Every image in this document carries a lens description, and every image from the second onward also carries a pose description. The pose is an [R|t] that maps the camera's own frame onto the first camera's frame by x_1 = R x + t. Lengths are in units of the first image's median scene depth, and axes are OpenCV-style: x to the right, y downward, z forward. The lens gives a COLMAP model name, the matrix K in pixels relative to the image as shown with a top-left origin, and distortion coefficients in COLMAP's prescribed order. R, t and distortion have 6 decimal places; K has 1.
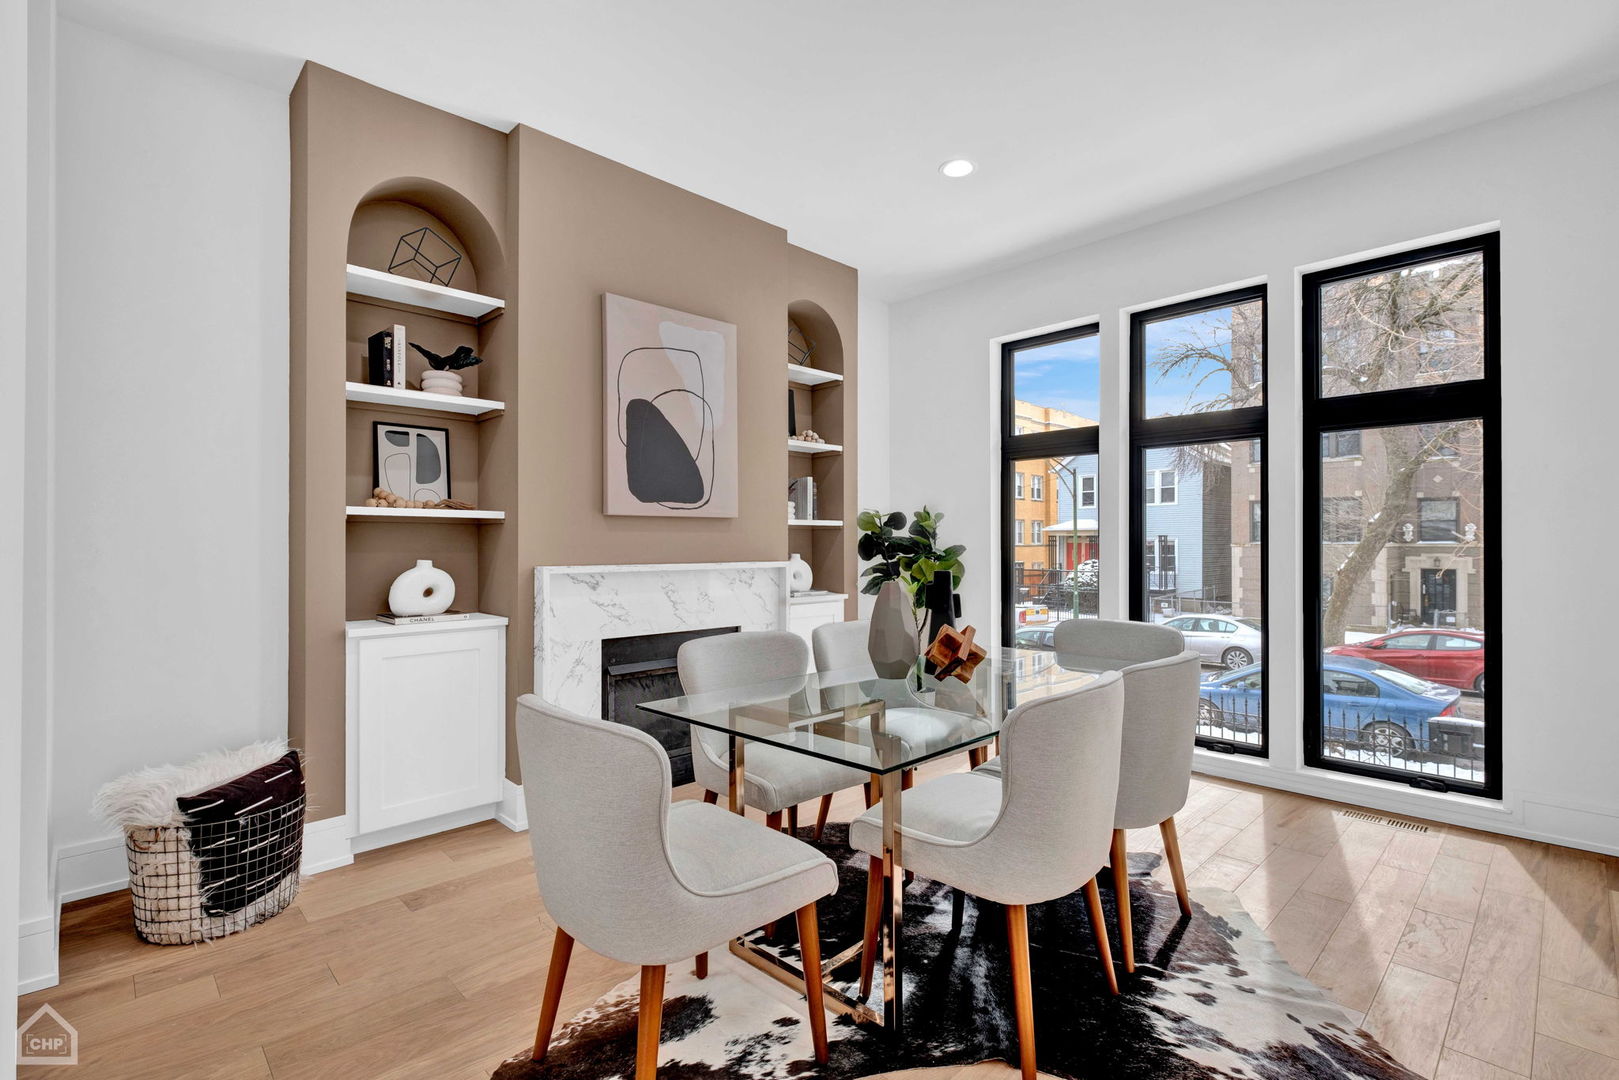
lens RADIAL K [[746.9, 0, 805.9], [0, 746.9, 544.2], [0, 0, 1]] dist [0.000403, -0.000652]
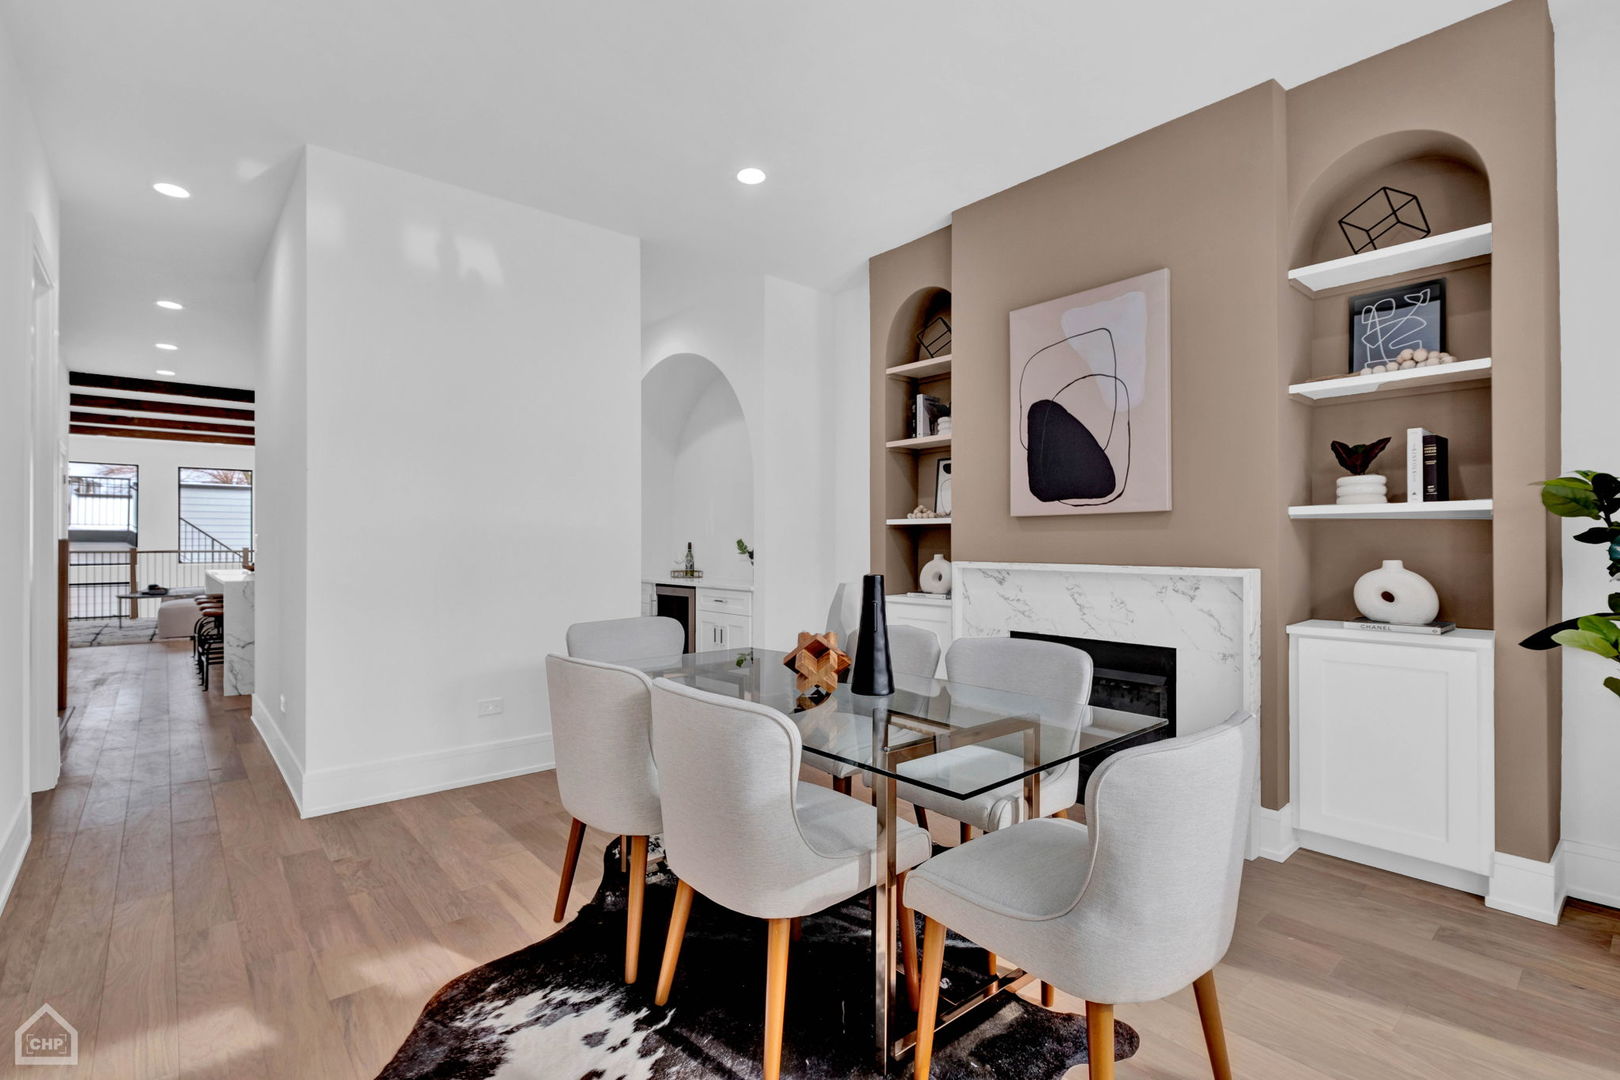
lens RADIAL K [[747.3, 0, 806.4], [0, 747.3, 544.2], [0, 0, 1]] dist [0.000403, -0.000652]
pose [[-0.056910, 0.004116, -0.998371, 0.802460], [0.000837, 0.999991, 0.004075, -0.003556], [0.998379, -0.000604, -0.056913, 0.733379]]
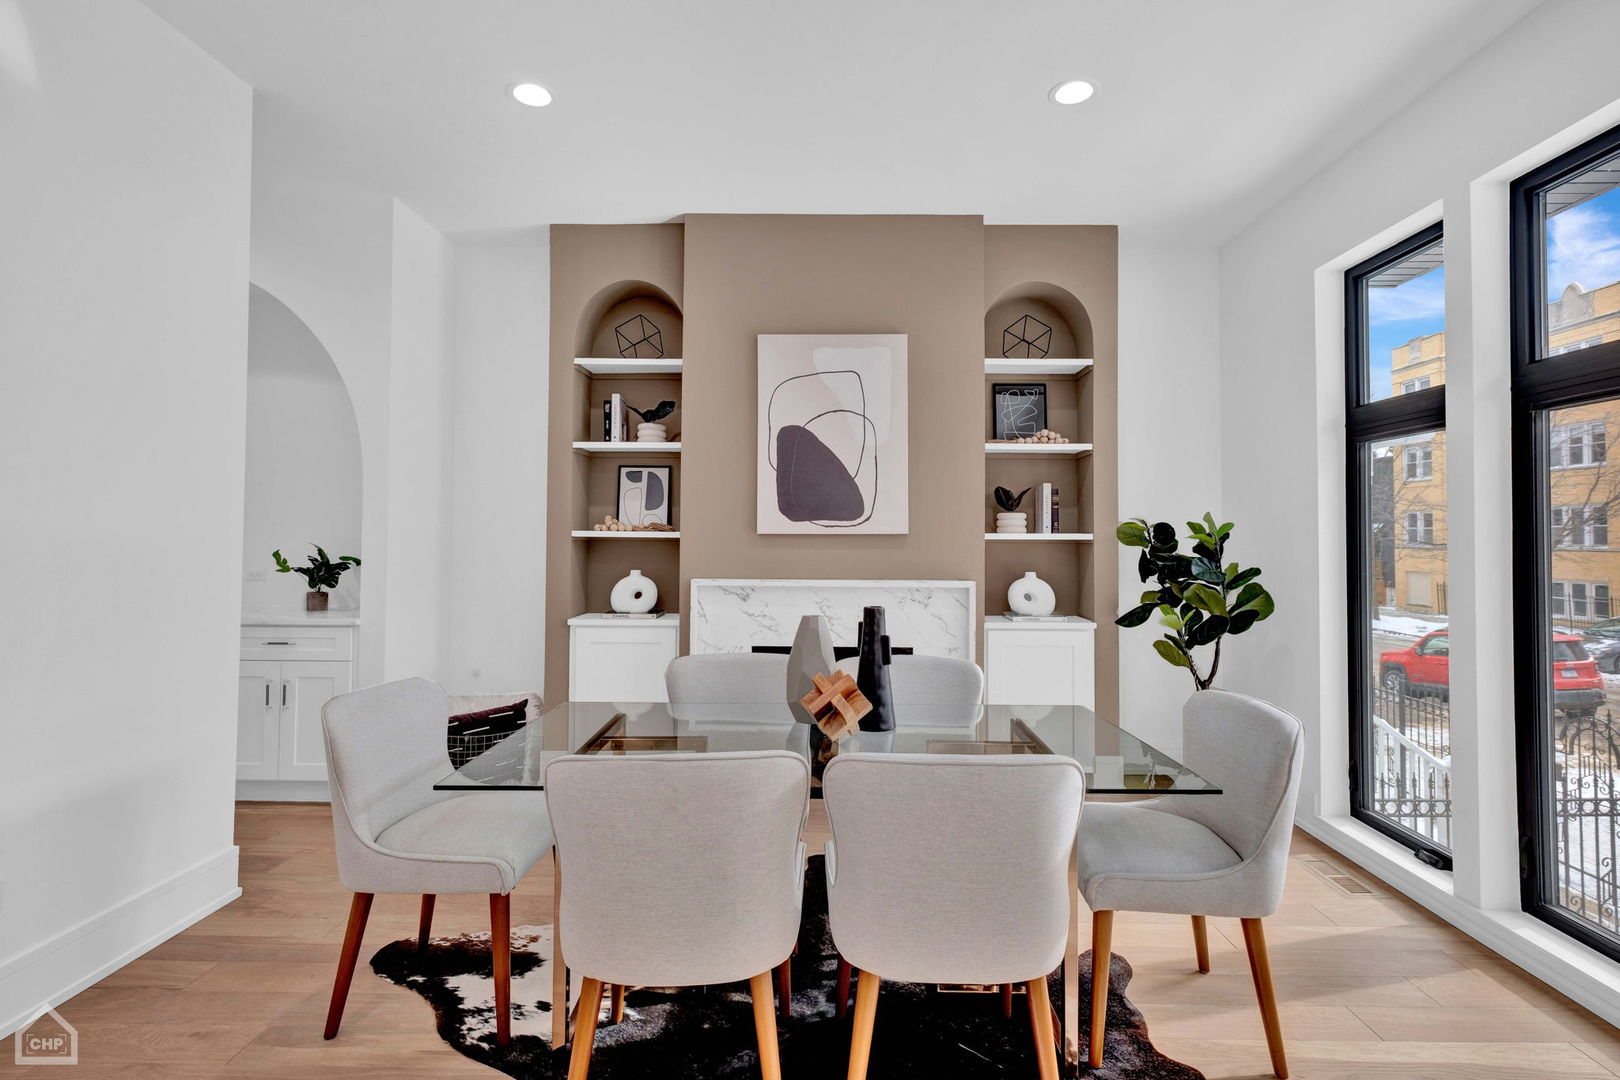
lens RADIAL K [[760.1, 0, 819.3], [0, 760.1, 525.8], [0, 0, 1]] dist [0.002263, 0.000237]
pose [[0.709063, -0.006856, -0.705111, 0.570989], [-0.007260, 0.999829, -0.017023, -0.031510], [0.705107, 0.017189, 0.708892, 0.253639]]
